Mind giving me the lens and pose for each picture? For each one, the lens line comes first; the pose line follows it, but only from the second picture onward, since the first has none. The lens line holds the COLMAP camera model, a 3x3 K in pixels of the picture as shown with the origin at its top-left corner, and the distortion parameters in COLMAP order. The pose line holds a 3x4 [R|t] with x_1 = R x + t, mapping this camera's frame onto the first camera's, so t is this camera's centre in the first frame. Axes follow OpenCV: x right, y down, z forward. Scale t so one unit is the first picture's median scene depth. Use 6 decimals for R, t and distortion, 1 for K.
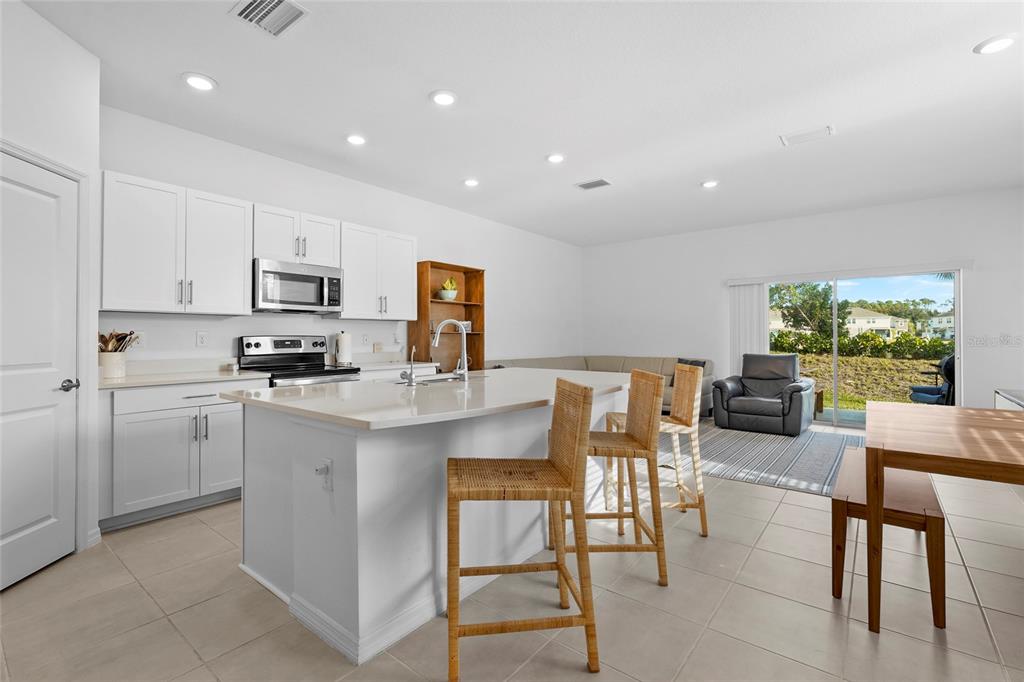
lens RADIAL K [[457.6, 0, 512.1], [0, 457.6, 330.1], [0, 0, 1]] dist [0.001543, 0.000061]
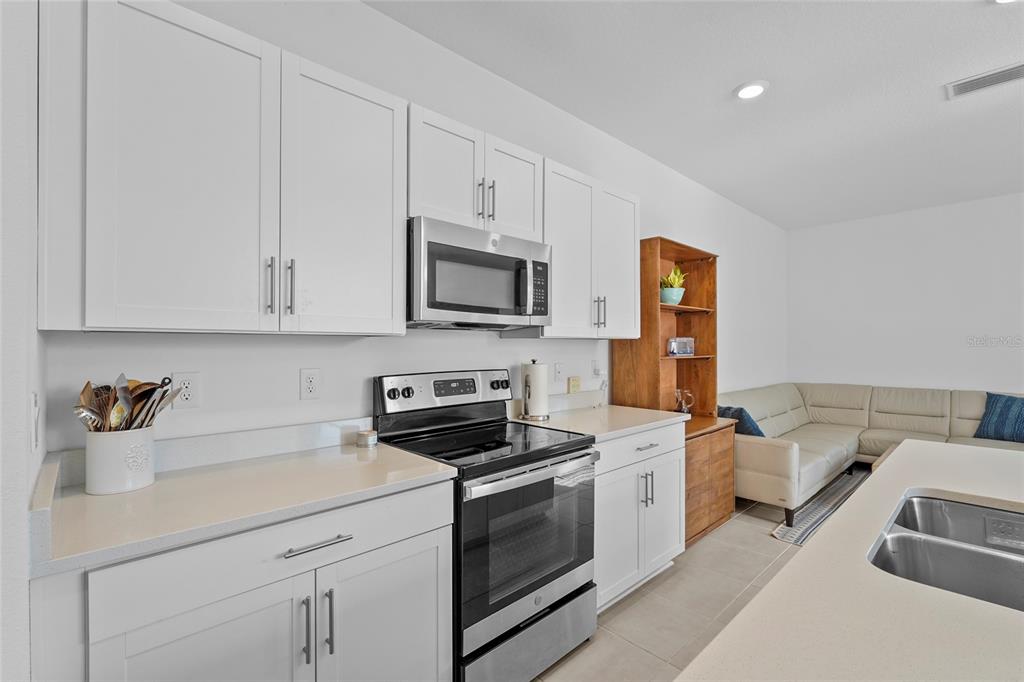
lens RADIAL K [[447.8, 0, 512.0], [0, 447.8, 341.0], [0, 0, 1]] dist [-0.001908, -0.000358]
pose [[0.990503, -0.002259, -0.137469, -0.362536], [0.002941, 0.999984, 0.004758, -0.026374], [0.137456, -0.005117, 0.990495, 0.505427]]
